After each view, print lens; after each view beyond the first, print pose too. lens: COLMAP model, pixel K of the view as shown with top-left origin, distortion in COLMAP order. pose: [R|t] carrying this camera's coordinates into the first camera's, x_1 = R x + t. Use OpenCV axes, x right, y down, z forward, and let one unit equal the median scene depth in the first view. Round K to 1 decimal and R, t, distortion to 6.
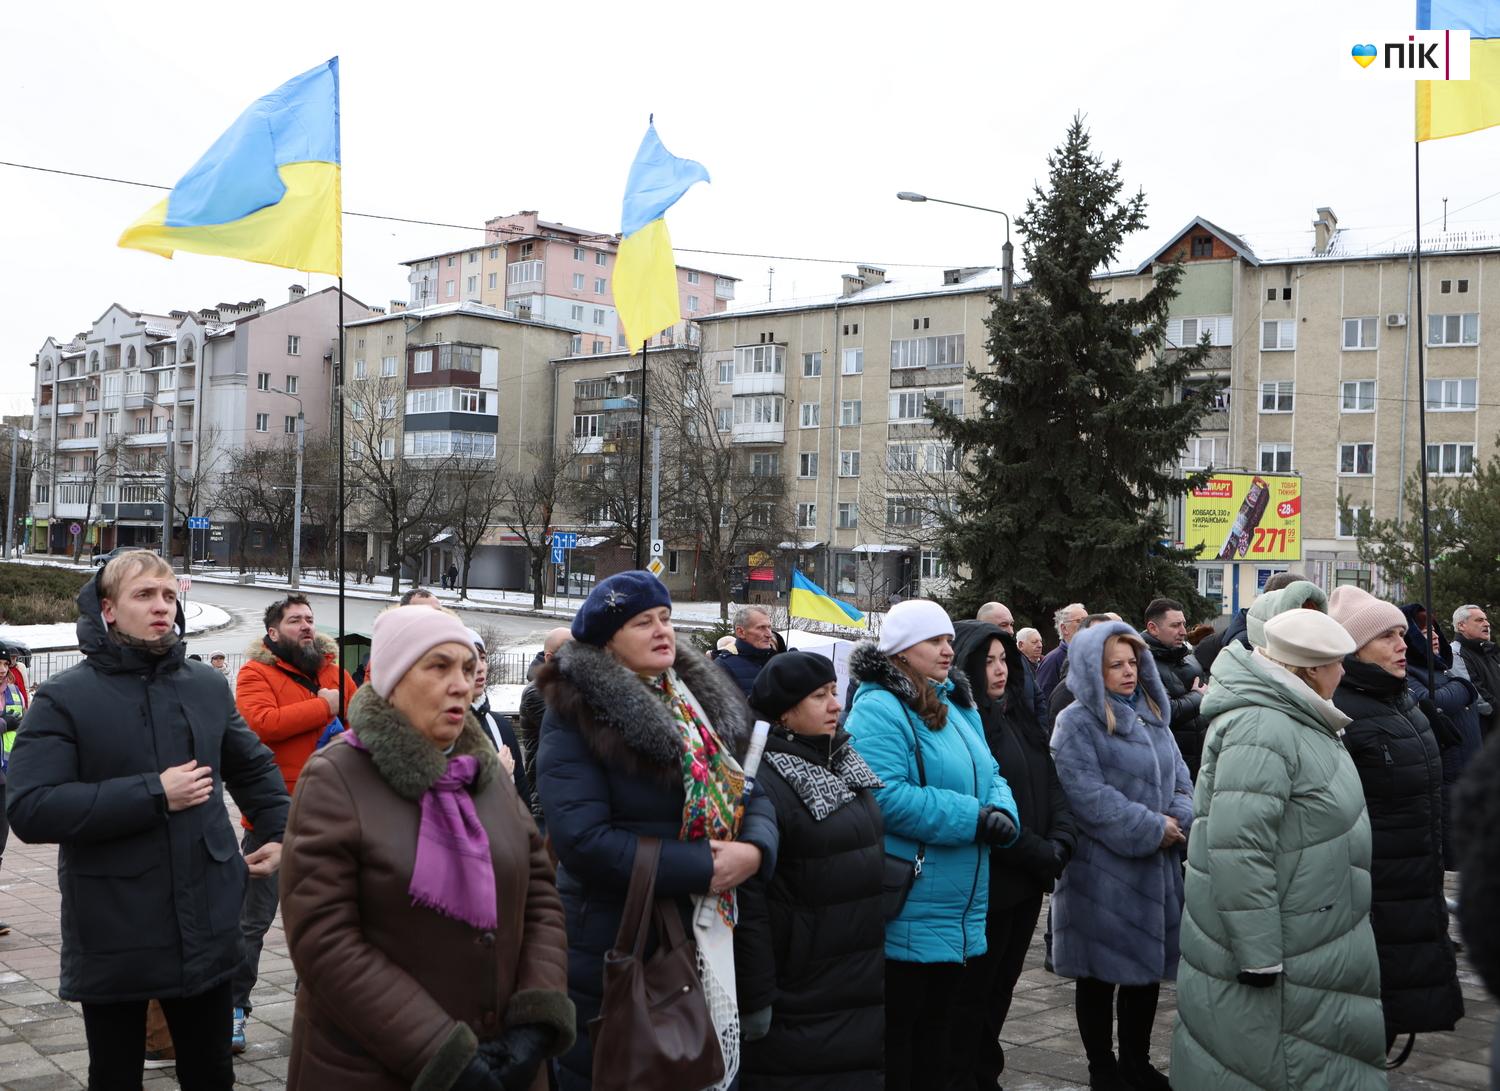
lens RADIAL K [[1550.0, 0, 680.0], [0, 1550.0, 546.6], [0, 0, 1]] dist [-0.092492, 0.166607]
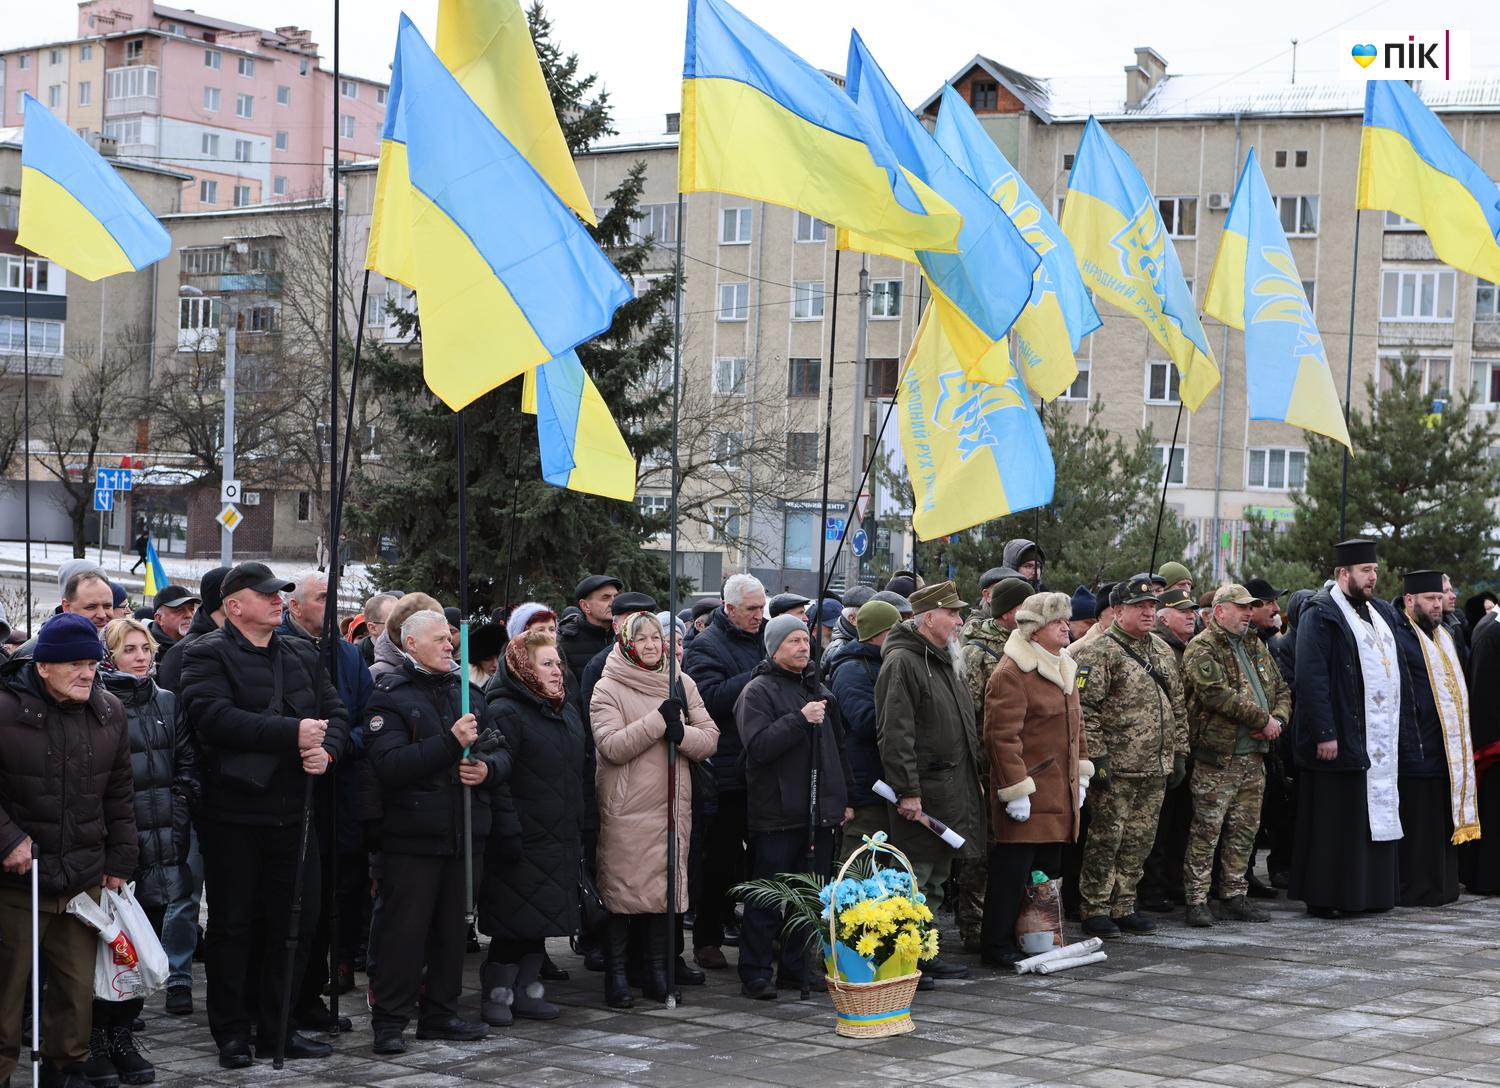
lens RADIAL K [[2260.4, 0, 721.2], [0, 2260.4, 546.9], [0, 0, 1]] dist [0.009137, 0.150039]
pose [[0.992596, 0.005148, 0.121355, 0.054214], [-0.008995, 0.999474, 0.031169, -0.005365], [-0.121131, -0.032030, 0.992120, -0.062405]]
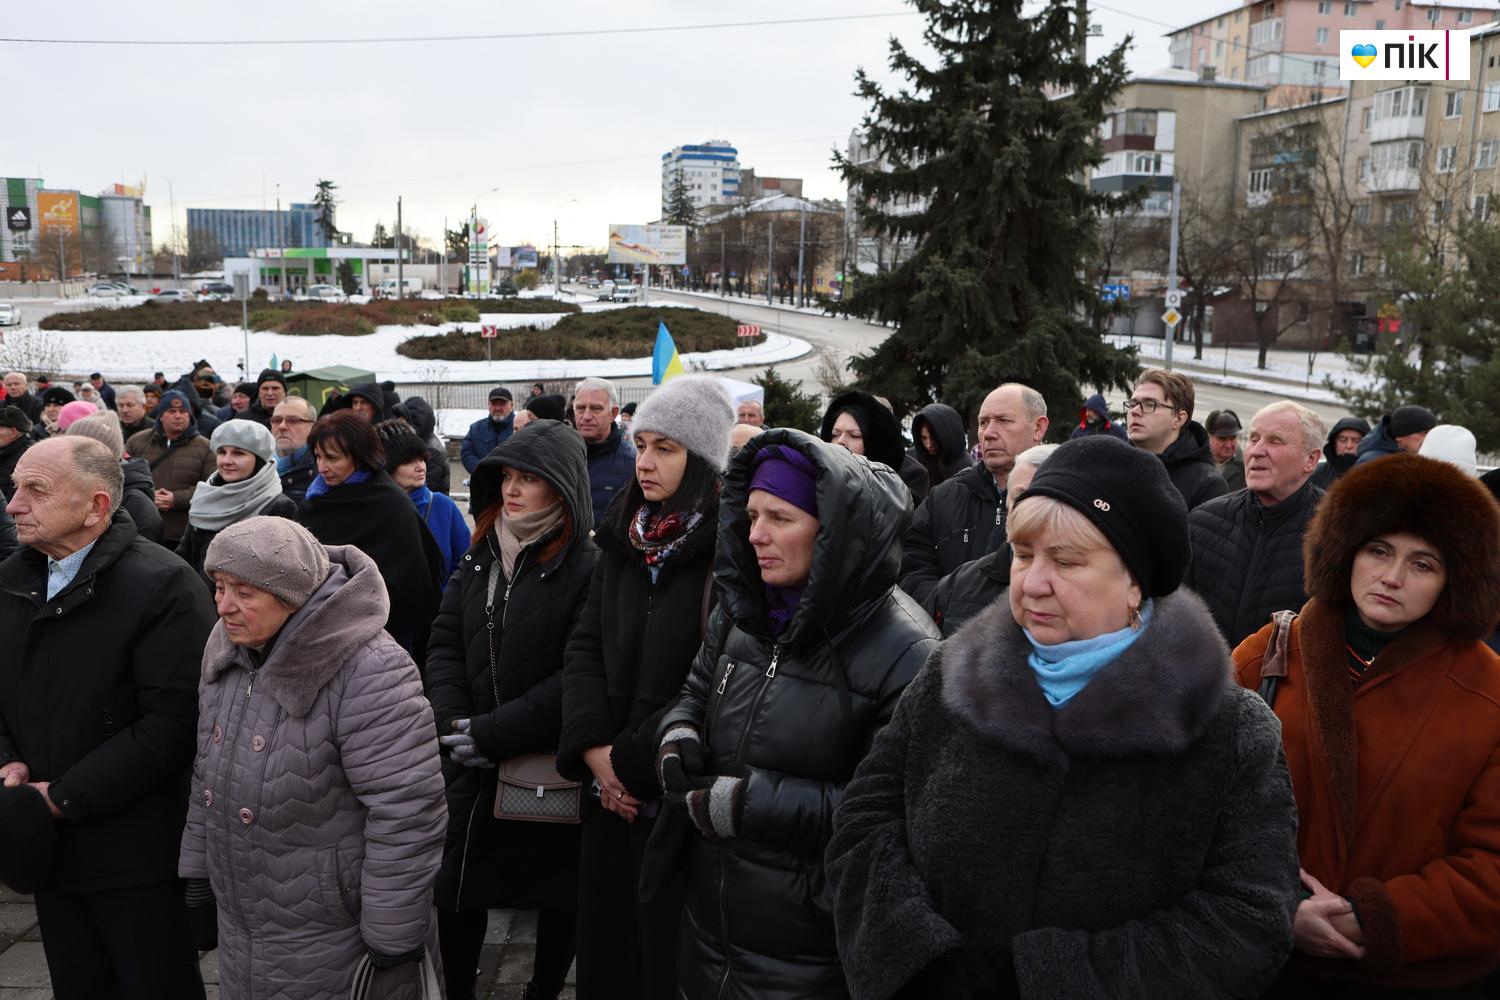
lens RADIAL K [[1317.6, 0, 750.0], [0, 1317.6, 500.0], [0, 0, 1]] dist [-0.097982, 0.146549]
pose [[0.836243, 0.076318, -0.543023, 0.147870], [0.007821, 0.988507, 0.150972, -0.000196], [0.548304, -0.130496, 0.826035, 0.059269]]
